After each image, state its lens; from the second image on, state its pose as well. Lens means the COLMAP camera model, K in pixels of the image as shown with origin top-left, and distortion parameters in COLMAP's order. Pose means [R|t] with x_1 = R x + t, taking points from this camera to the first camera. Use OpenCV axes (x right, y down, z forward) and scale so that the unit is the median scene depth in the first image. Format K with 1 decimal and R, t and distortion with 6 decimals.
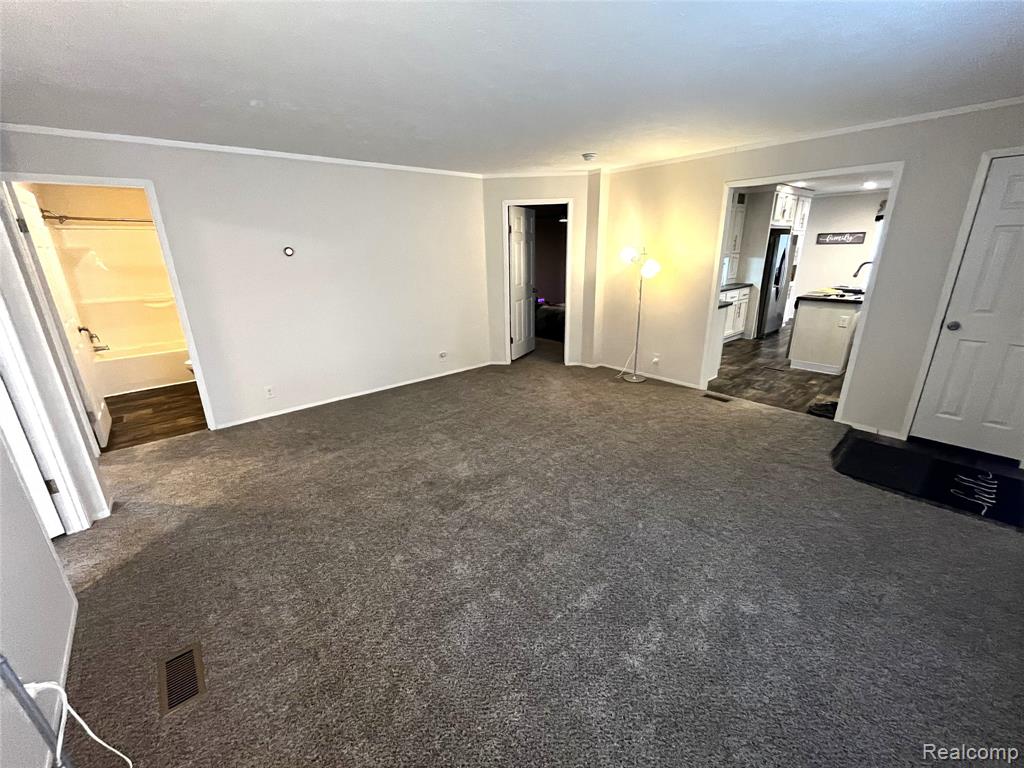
lens RADIAL K [[416.9, 0, 518.3], [0, 416.9, 375.1], [0, 0, 1]] dist [-0.002766, -0.000706]
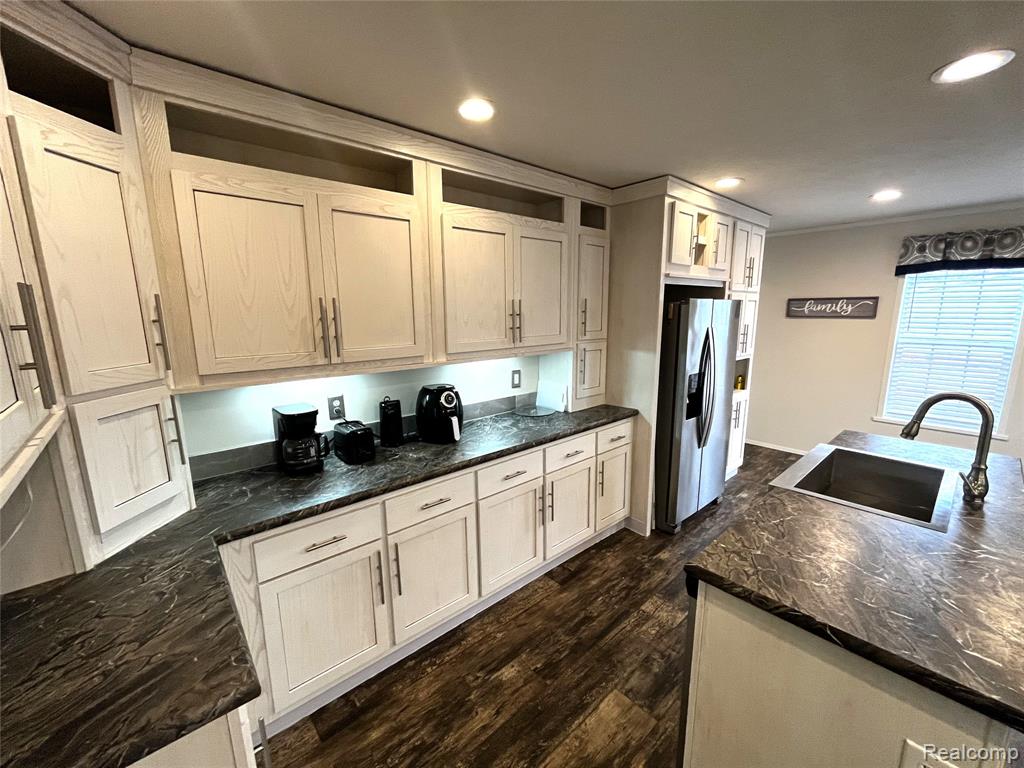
lens RADIAL K [[416.9, 0, 520.1], [0, 416.9, 379.0], [0, 0, 1]] dist [-0.002766, -0.000706]
pose [[0.999817, 0.005754, 0.018254, 0.432665], [-0.003142, 0.990139, -0.140056, -0.190226], [-0.018880, 0.139973, 0.989975, 0.574960]]
